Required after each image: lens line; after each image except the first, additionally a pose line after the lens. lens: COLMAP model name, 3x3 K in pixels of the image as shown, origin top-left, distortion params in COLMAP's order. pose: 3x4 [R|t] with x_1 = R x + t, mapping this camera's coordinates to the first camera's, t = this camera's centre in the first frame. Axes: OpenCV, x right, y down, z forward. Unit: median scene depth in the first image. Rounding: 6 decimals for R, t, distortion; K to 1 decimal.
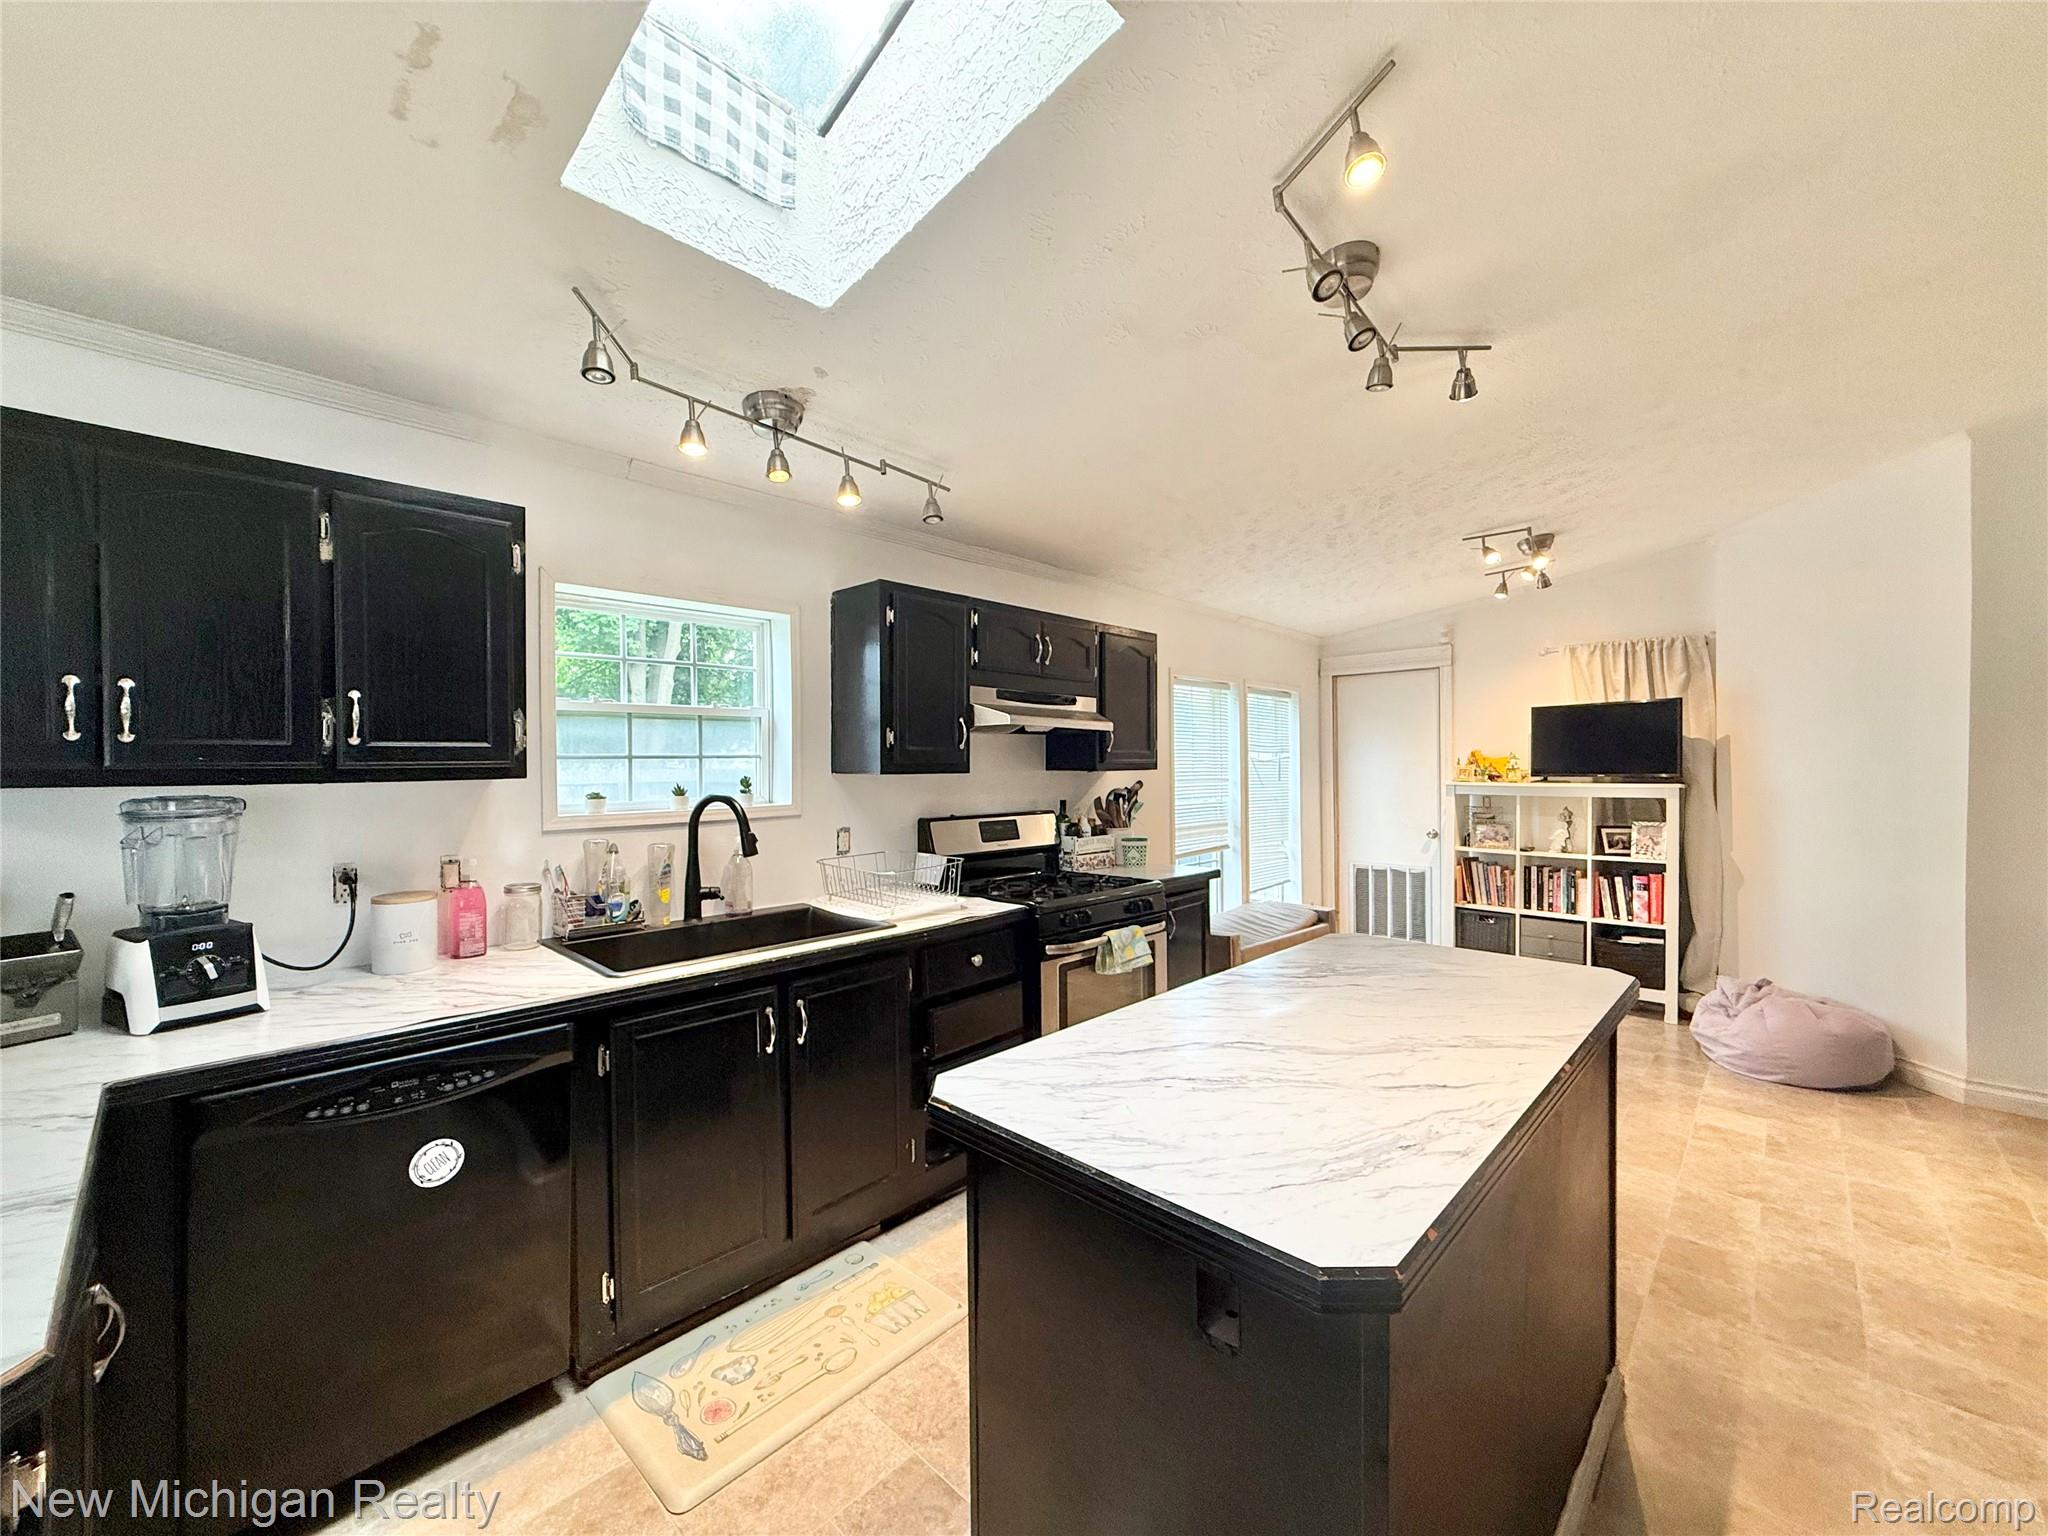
lens RADIAL K [[812.2, 0, 1018.5], [0, 812.2, 766.7], [0, 0, 1]] dist [0.000202, -0.000088]
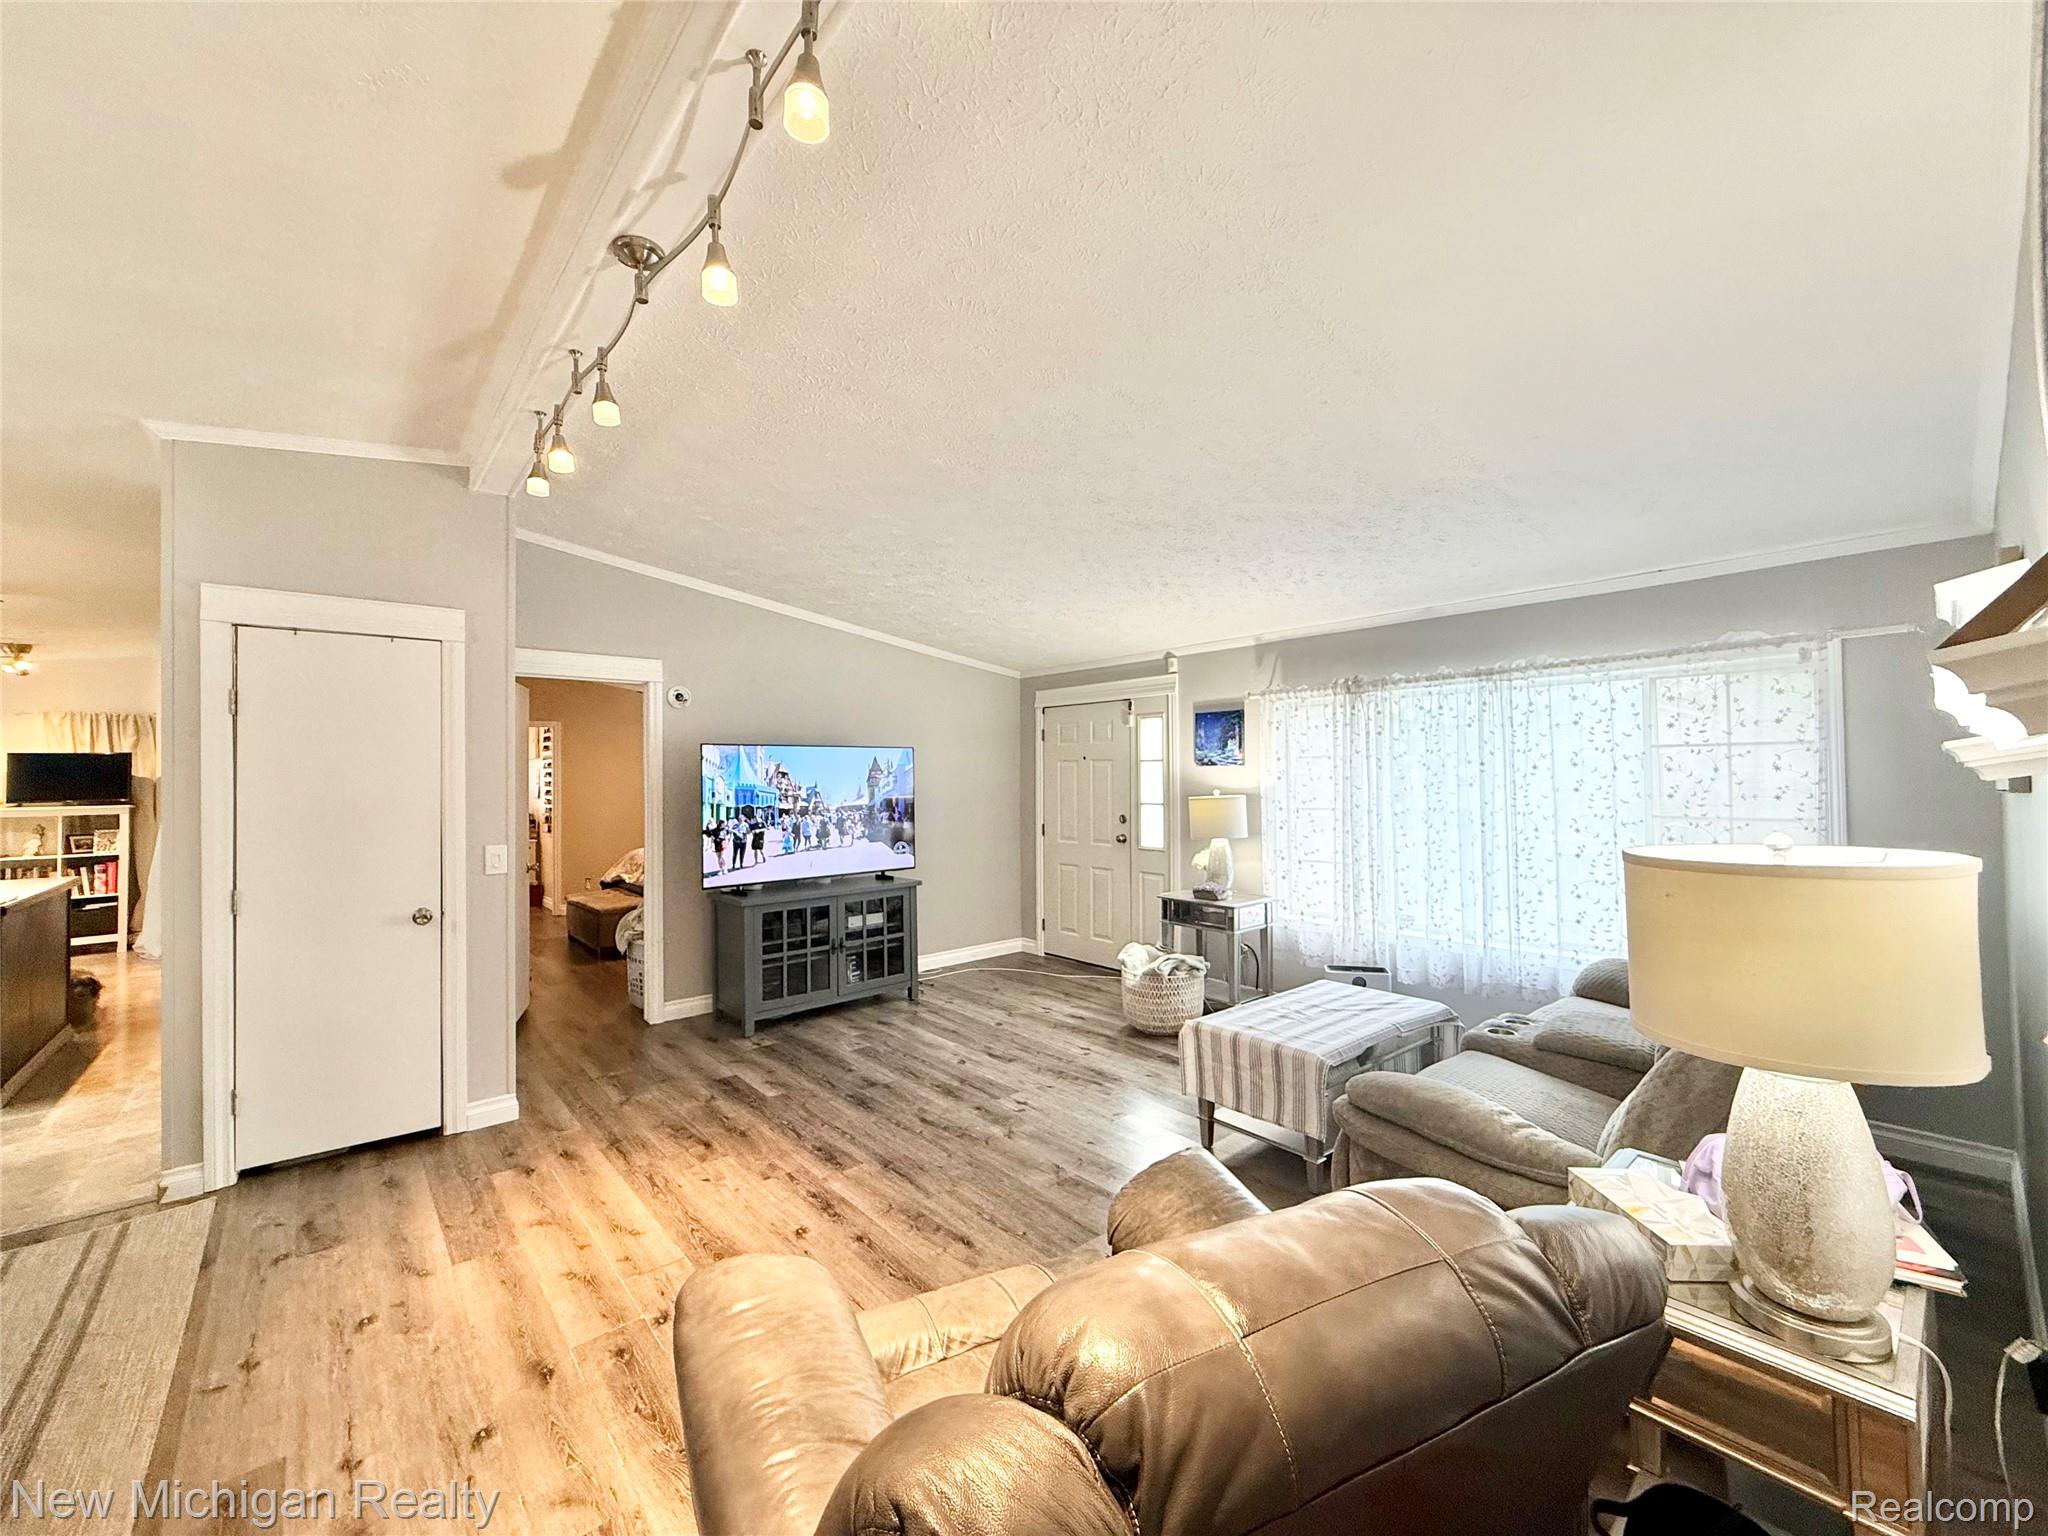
lens RADIAL K [[812.2, 0, 1018.5], [0, 812.2, 766.7], [0, 0, 1]] dist [0.000202, -0.000088]
pose [[0.091766, 0.017631, 0.995625, -0.658998], [0.012354, 0.999746, -0.018843, -0.003019], [-0.995704, 0.014029, 0.091524, -0.943422]]
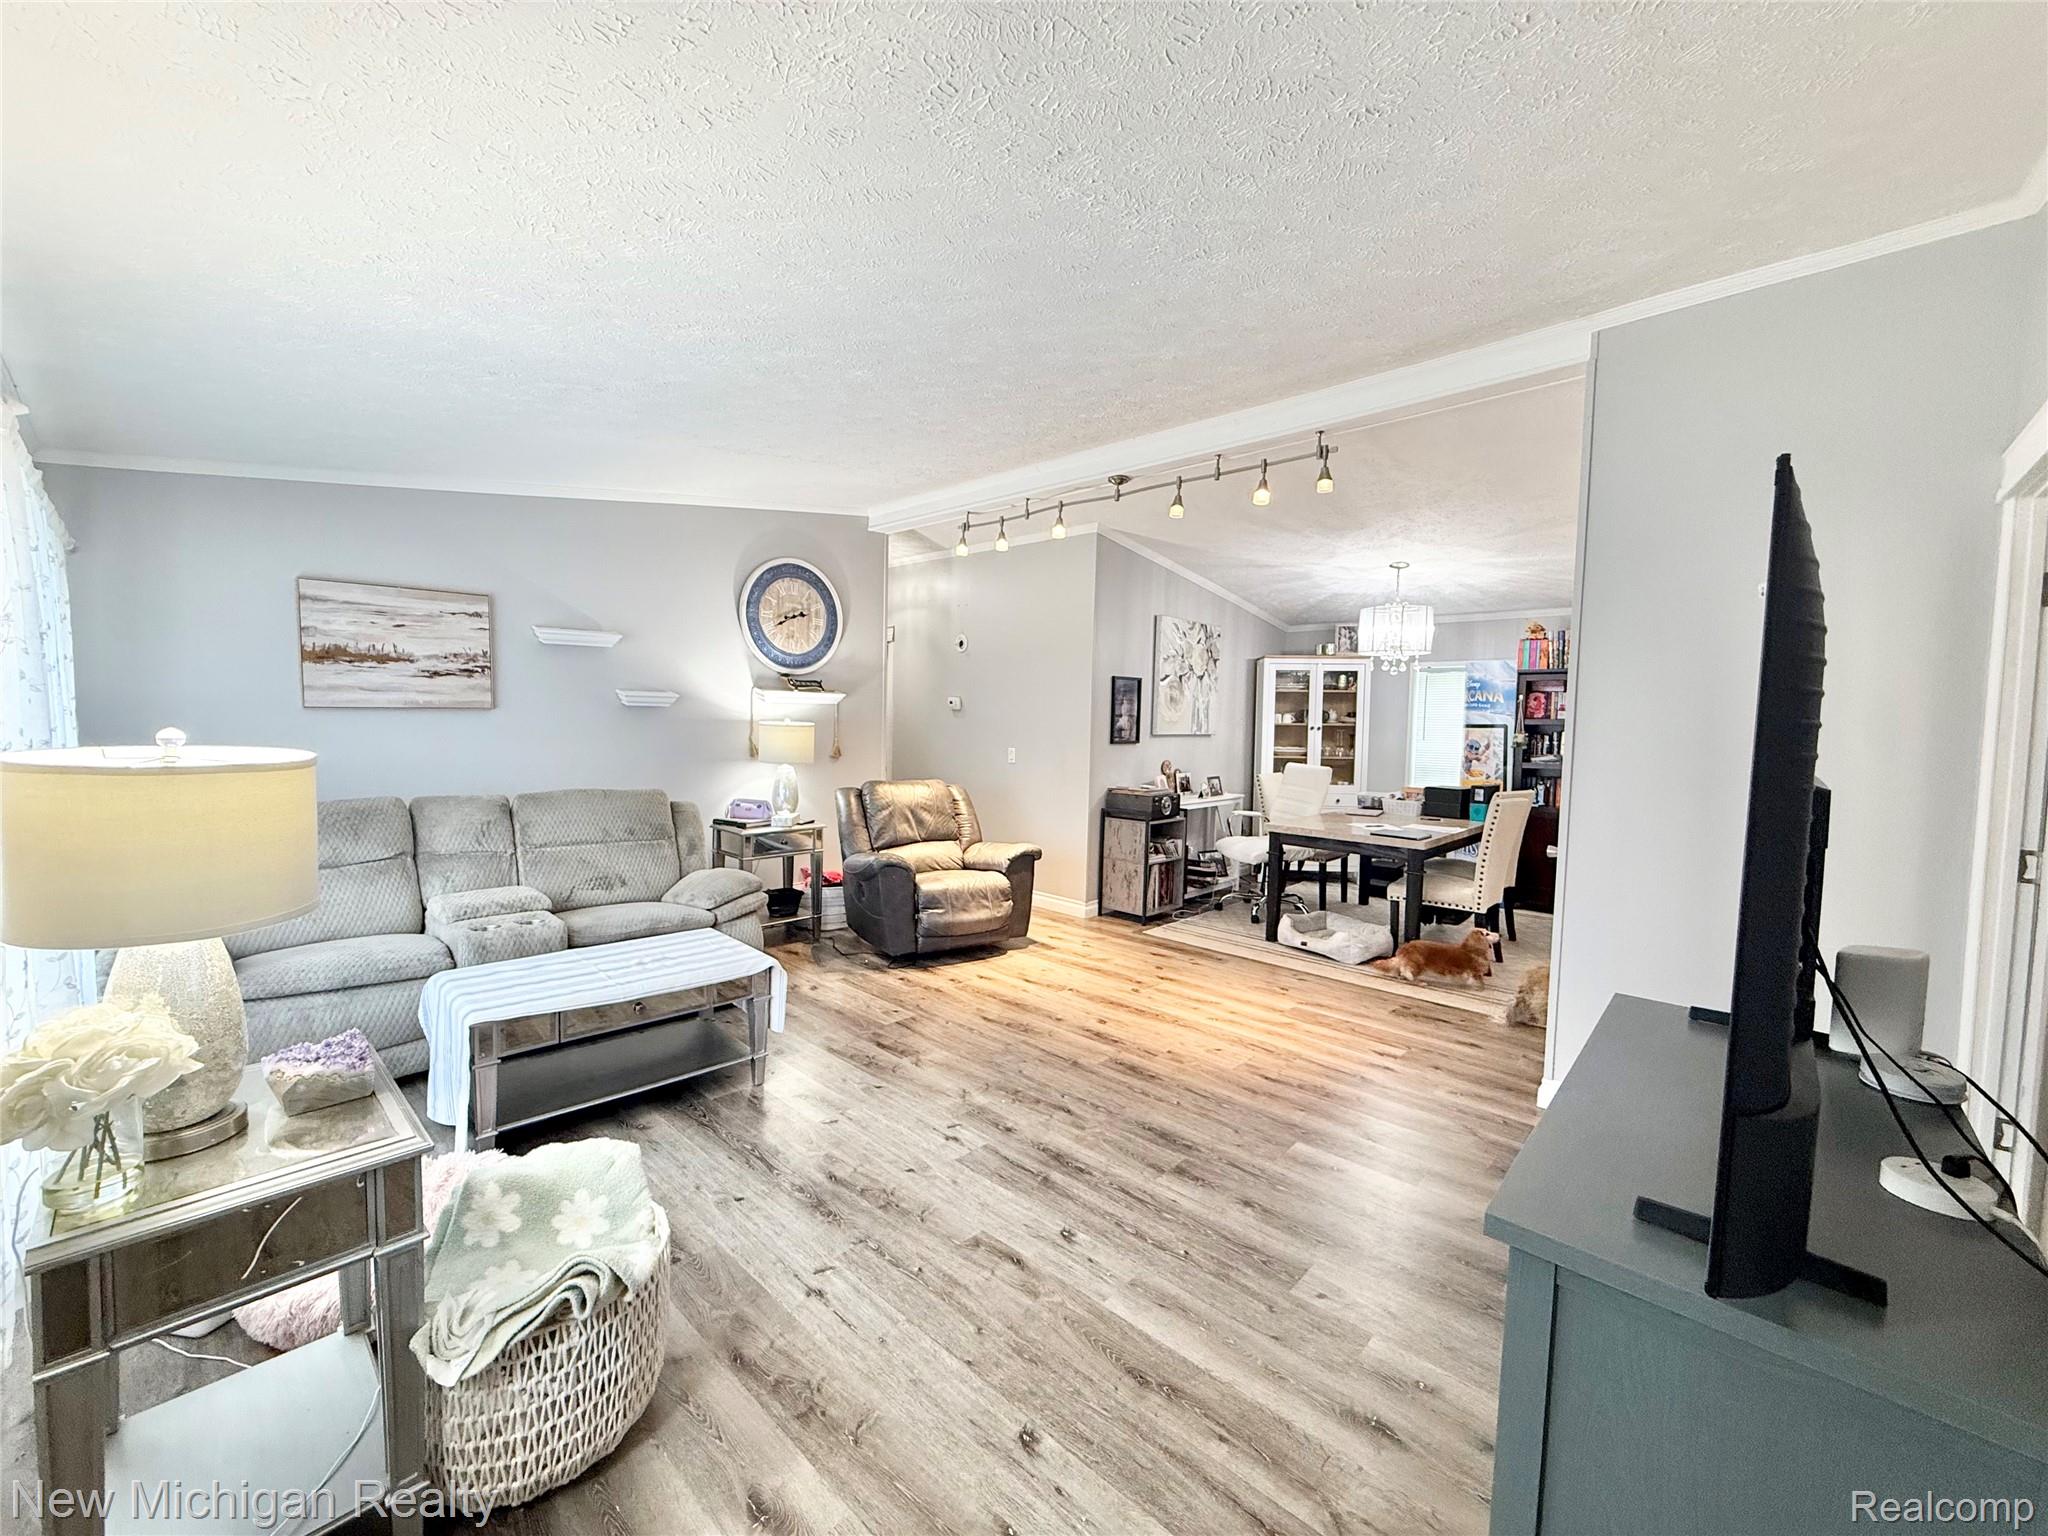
lens RADIAL K [[820.1, 0, 1019.4], [0, 820.1, 763.4], [0, 0, 1]] dist [-0.000741, -0.000016]
pose [[0.007020, 0.061434, -0.998086, 0.797167], [-0.023903, 0.997836, 0.061250, -0.000637], [0.999690, 0.023428, 0.008474, -0.825576]]
